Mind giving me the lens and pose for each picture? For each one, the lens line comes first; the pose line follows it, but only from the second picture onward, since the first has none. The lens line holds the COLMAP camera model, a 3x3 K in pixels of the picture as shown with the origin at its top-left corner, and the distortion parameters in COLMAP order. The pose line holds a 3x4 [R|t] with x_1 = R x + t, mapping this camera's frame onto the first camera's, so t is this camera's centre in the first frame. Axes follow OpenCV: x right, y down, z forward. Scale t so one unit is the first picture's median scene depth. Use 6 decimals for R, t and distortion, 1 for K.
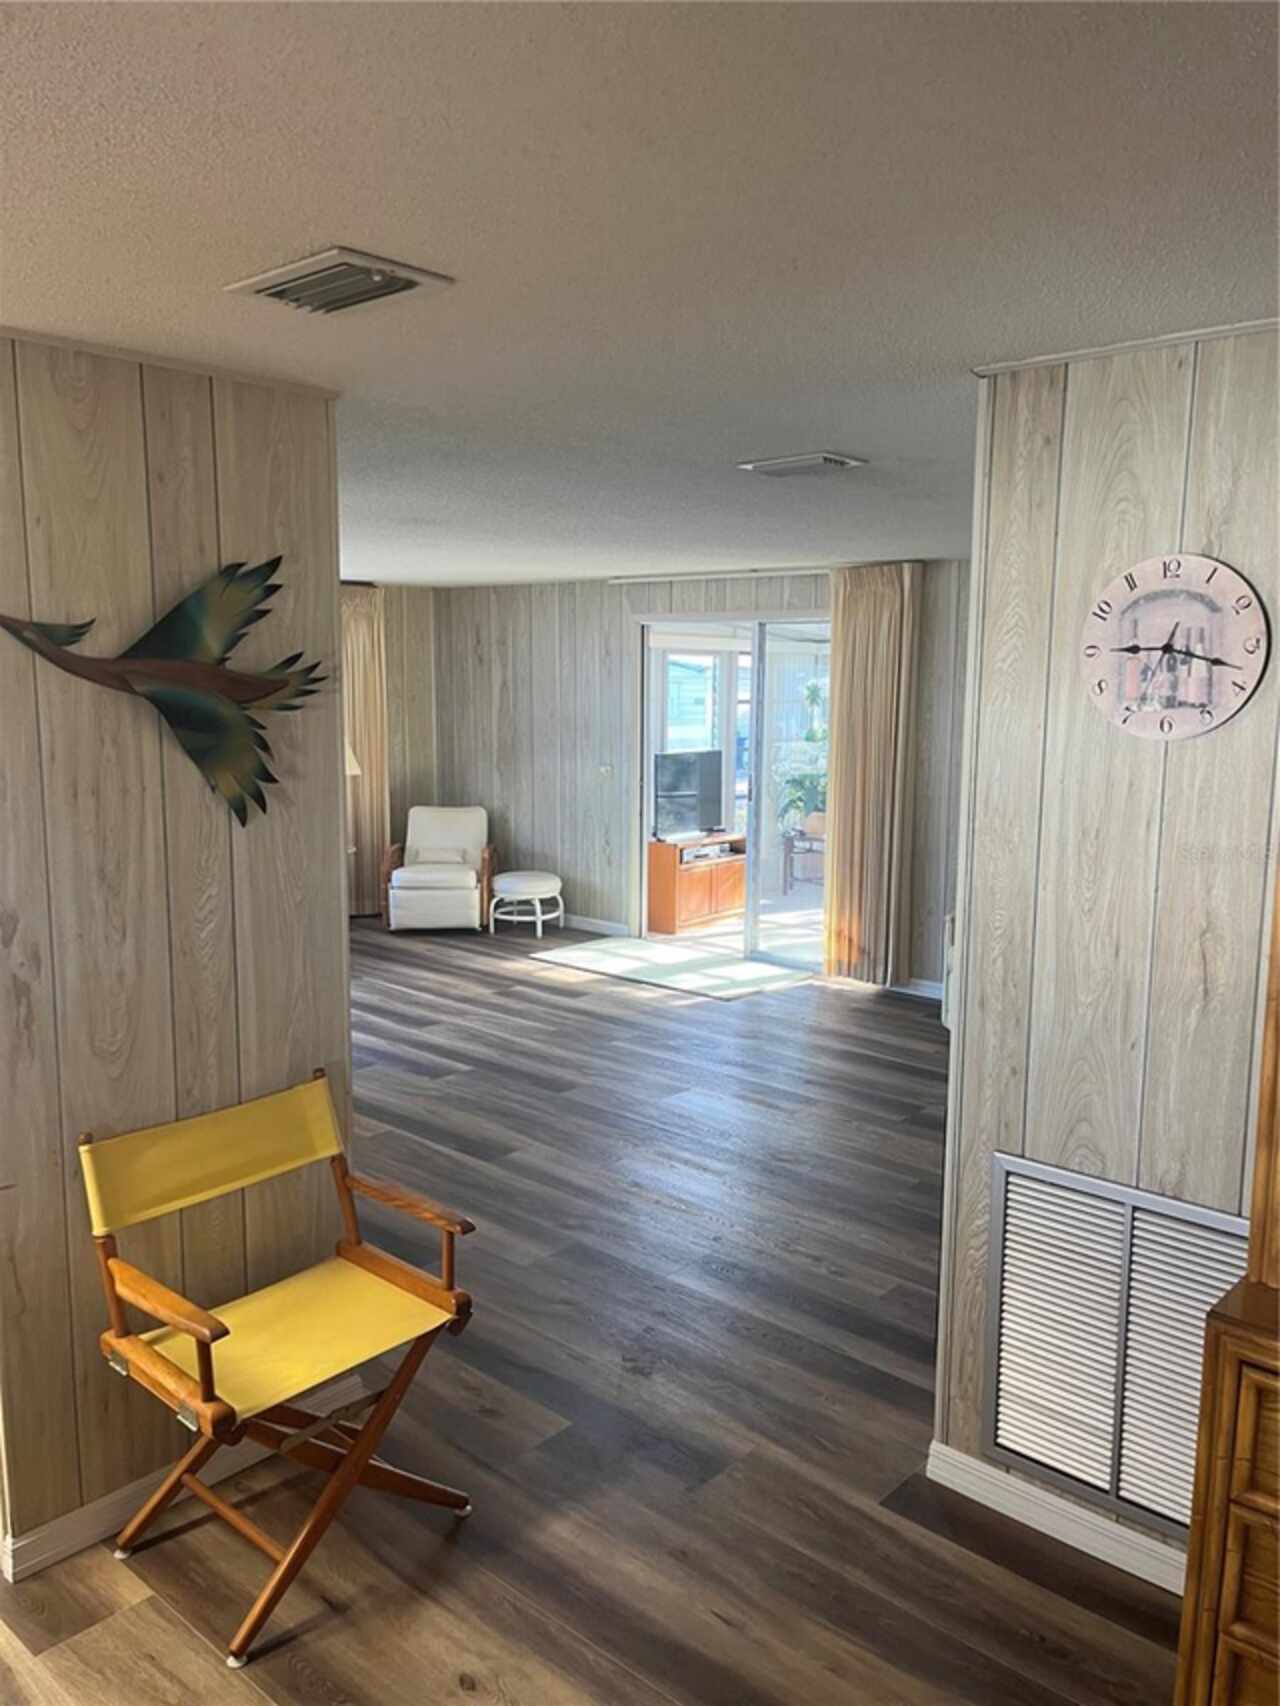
lens RADIAL K [[1301.5, 0, 655.4], [0, 1301.5, 878.8], [0, 0, 1]] dist [0.074804, -0.095531]
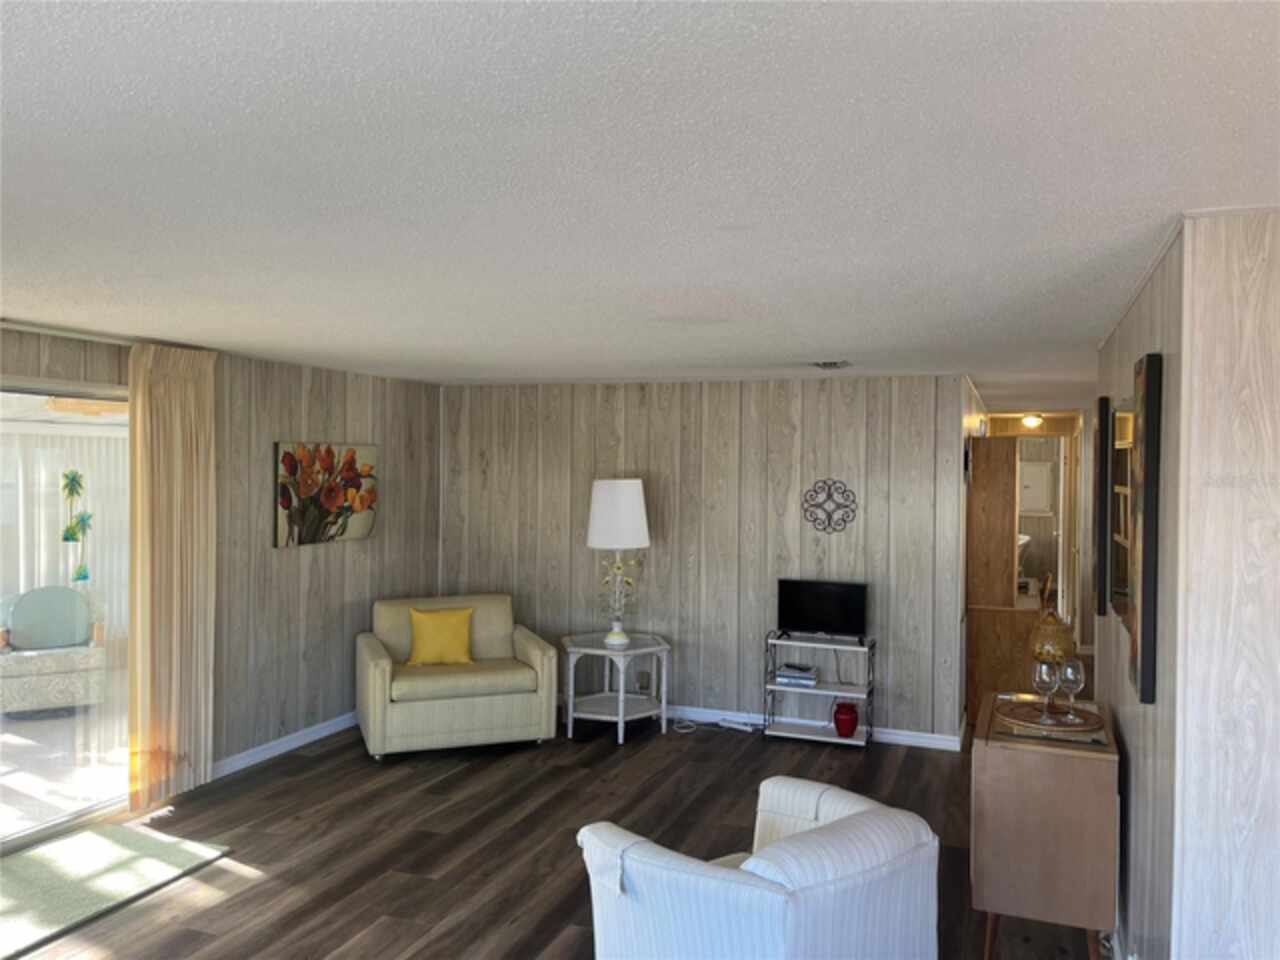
lens RADIAL K [[976.5, 0, 647.0], [0, 976.5, 477.2], [0, 0, 1]] dist [0.074804, -0.095531]
pose [[-0.359368, -0.019770, 0.932986, -0.823329], [0.137112, 0.987807, 0.073744, -0.200398], [-0.923068, 0.154425, -0.352276, 1.250026]]
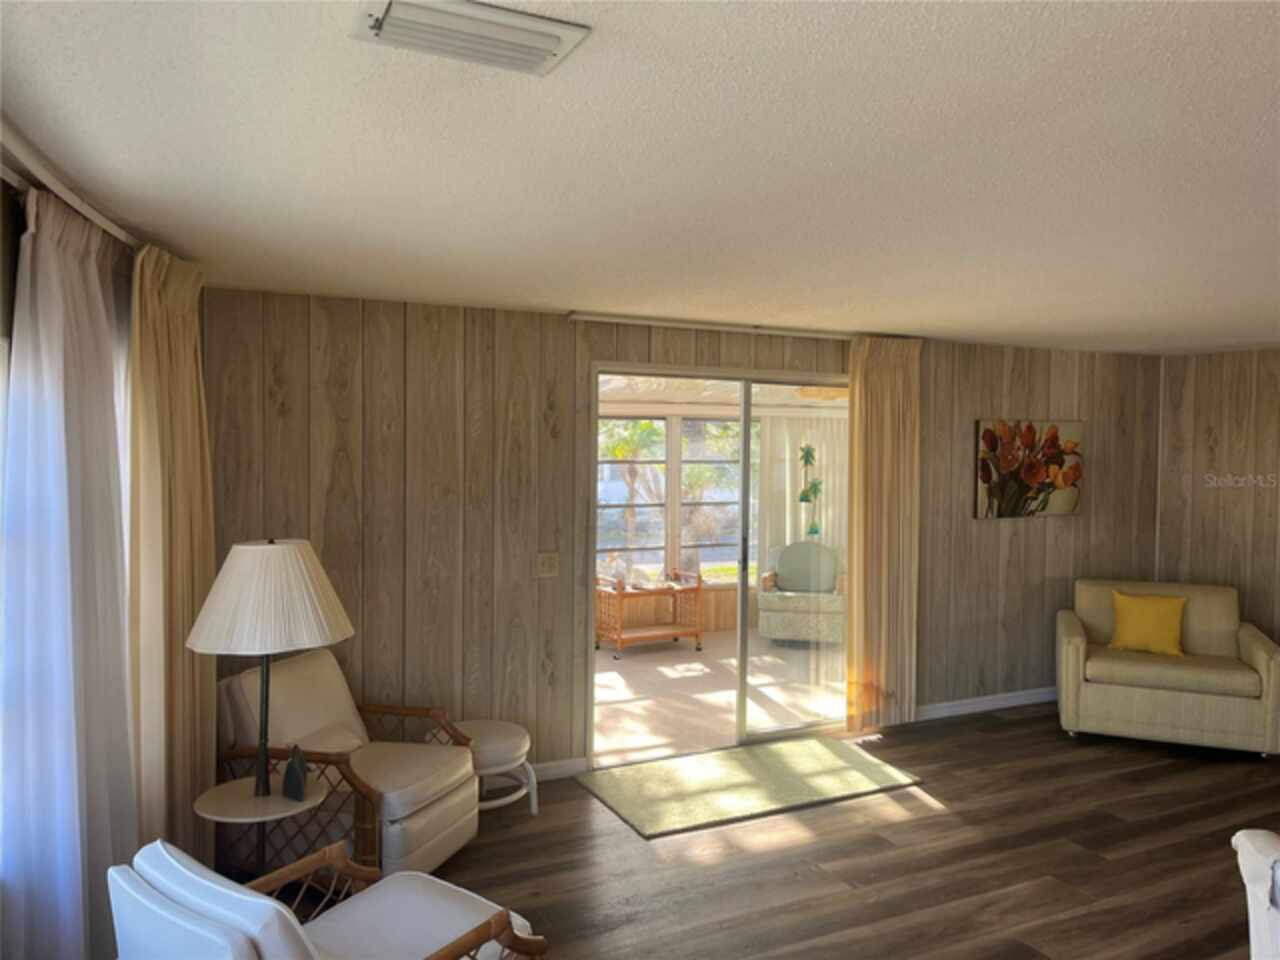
lens RADIAL K [[976.5, 0, 644.3], [0, 976.5, 482.2], [0, 0, 1]] dist [0.074804, -0.095531]
pose [[0.360718, -0.044099, 0.931632, -0.880707], [0.138282, 0.990371, -0.006662, -0.189013], [-0.922367, 0.131231, 0.363342, 1.193649]]
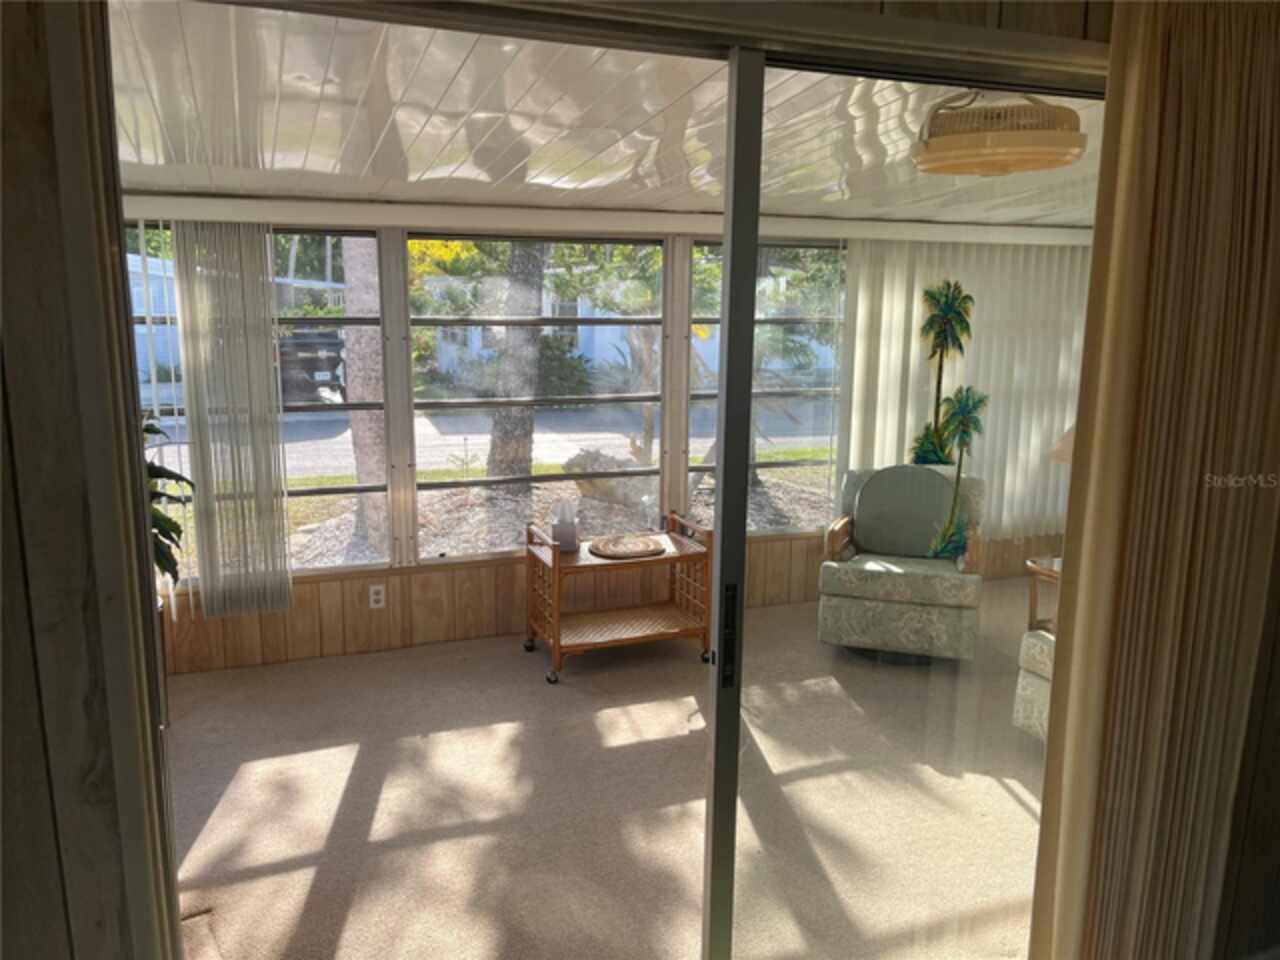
lens RADIAL K [[976.5, 0, 632.3], [0, 976.5, 473.3], [0, 0, 1]] dist [0.074804, -0.095531]
pose [[0.455029, -0.170672, 0.873968, -0.197890], [0.135345, 0.983313, 0.121558, -0.203062], [-0.880131, 0.062975, 0.470536, 1.347450]]
